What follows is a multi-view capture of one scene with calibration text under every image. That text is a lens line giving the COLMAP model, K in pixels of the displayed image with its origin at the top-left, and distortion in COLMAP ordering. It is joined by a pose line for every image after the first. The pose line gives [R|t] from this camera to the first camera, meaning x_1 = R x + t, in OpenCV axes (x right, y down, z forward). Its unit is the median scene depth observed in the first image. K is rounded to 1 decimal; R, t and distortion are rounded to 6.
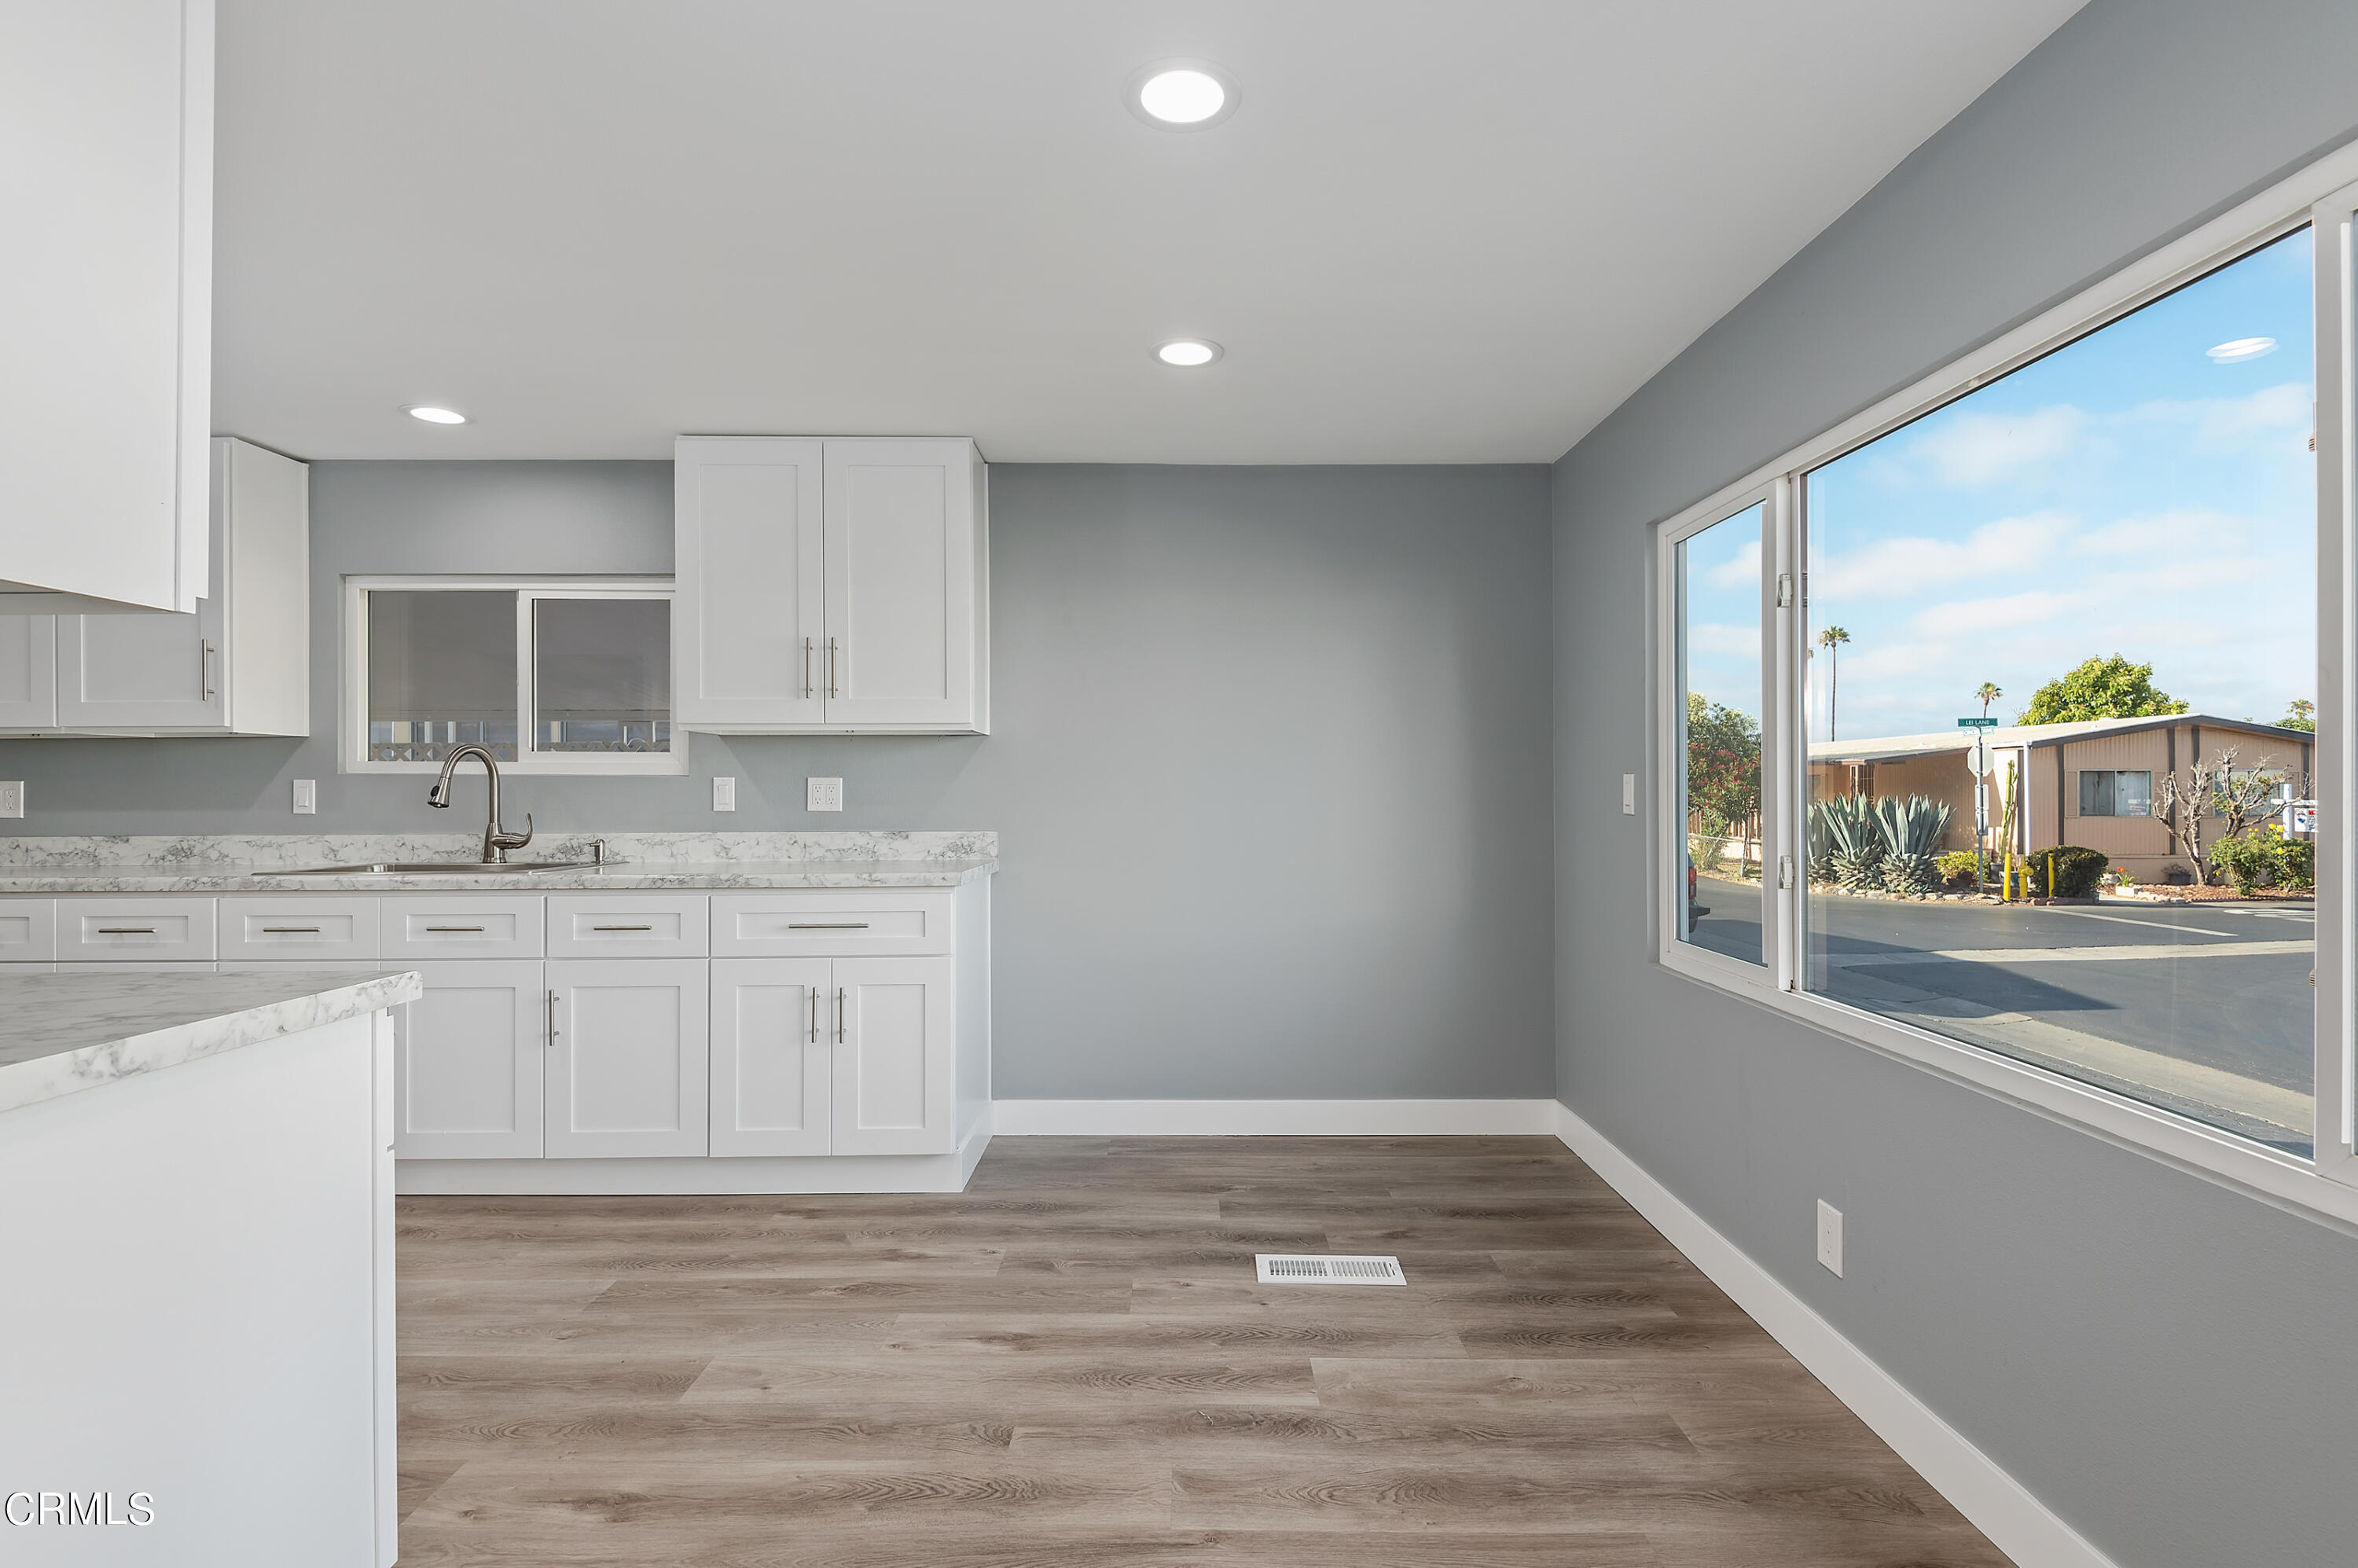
lens RADIAL K [[1121.1, 0, 1181.3], [0, 1121.1, 790.7], [0, 0, 1]] dist [-0.000549, -0.000125]
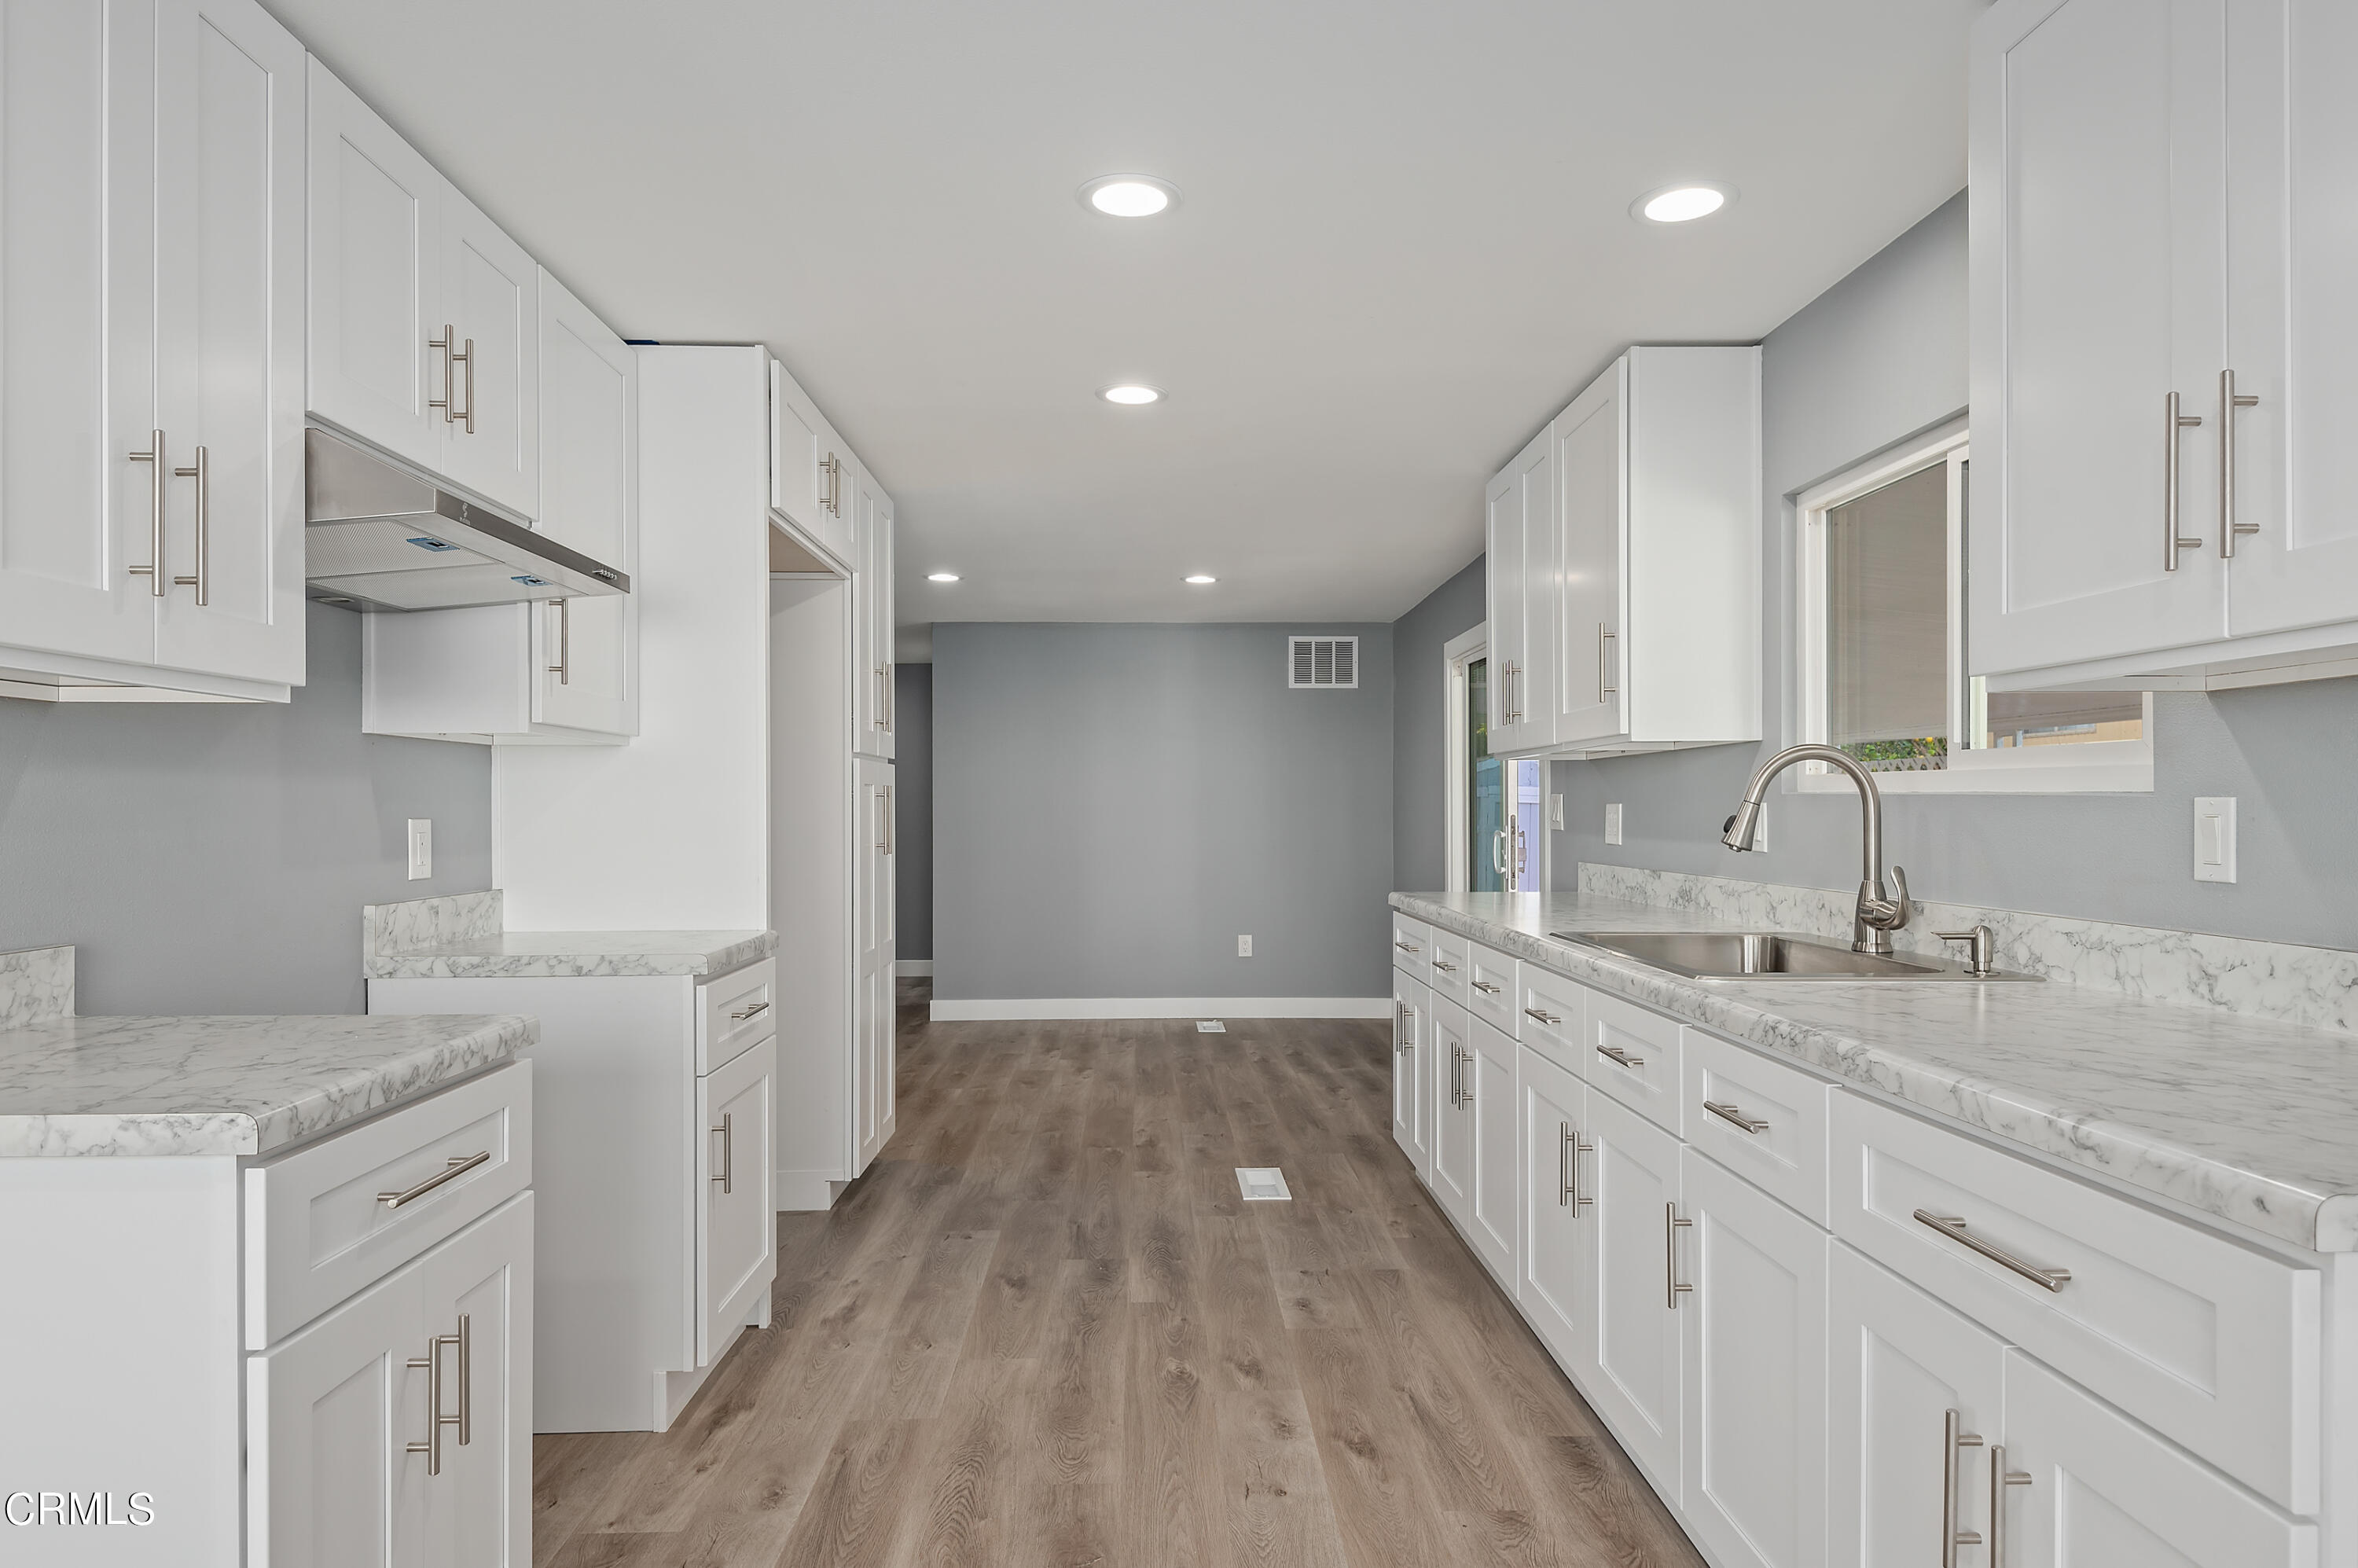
lens RADIAL K [[1431.3, 0, 1177.5], [0, 1431.3, 799.9], [0, 0, 1]] dist [-0.001191, -0.000503]
pose [[0.032812, -0.001233, -0.999461, 0.095841], [0.004136, 0.999991, -0.001098, -0.012949], [0.999453, -0.004098, 0.032816, 0.676670]]
